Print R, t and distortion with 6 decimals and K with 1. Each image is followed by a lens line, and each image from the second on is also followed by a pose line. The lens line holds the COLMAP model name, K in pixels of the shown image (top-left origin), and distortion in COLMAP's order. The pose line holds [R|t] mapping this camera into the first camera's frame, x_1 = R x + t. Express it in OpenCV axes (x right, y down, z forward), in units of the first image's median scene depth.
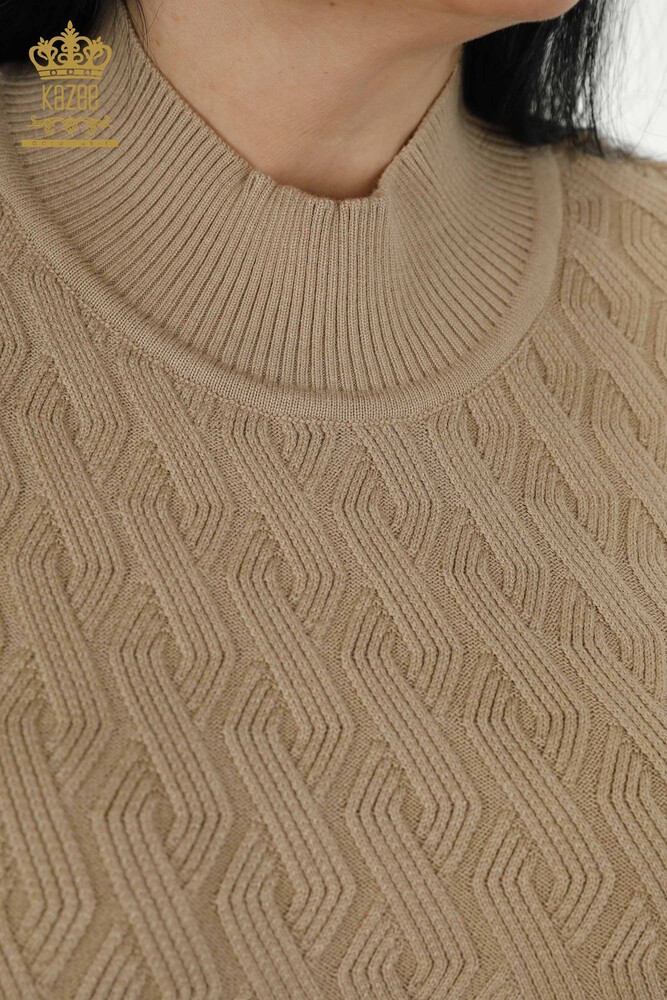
lens RADIAL K [[1935.3, 0, 338.3], [0, 1935.3, 506.1], [0, 0, 1]] dist [0.030709, 0.000000]
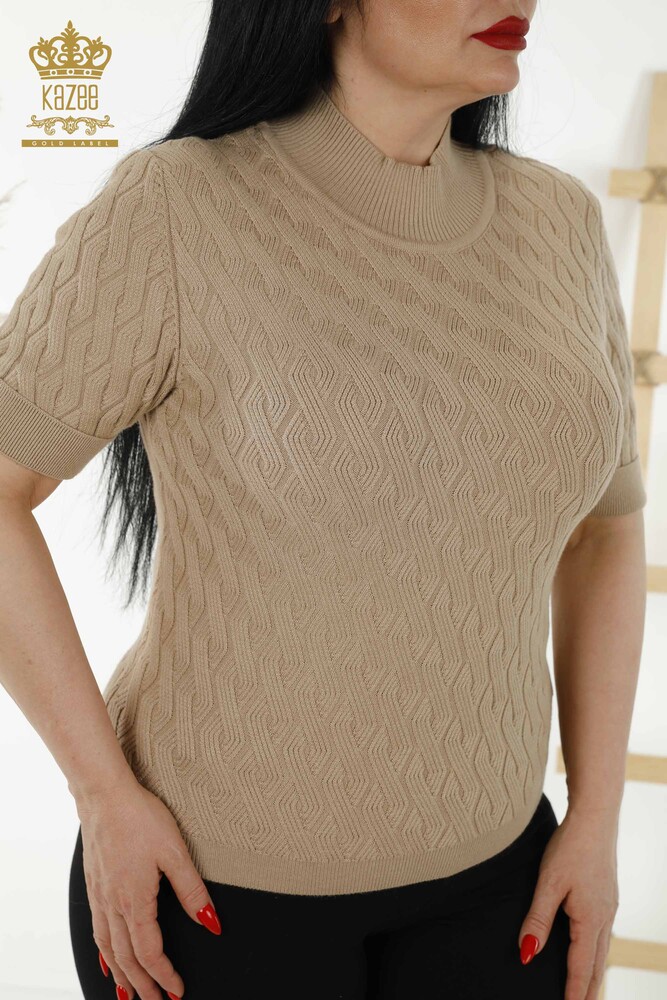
lens RADIAL K [[1935.3, 0, 338.3], [0, 1935.3, 497.1], [0, 0, 1]] dist [0.030709, 0.000000]
pose [[0.984453, -0.054809, 0.166876, -0.551996], [0.065037, 0.996285, -0.056456, 0.407489], [-0.163162, 0.066431, 0.984360, -1.447924]]
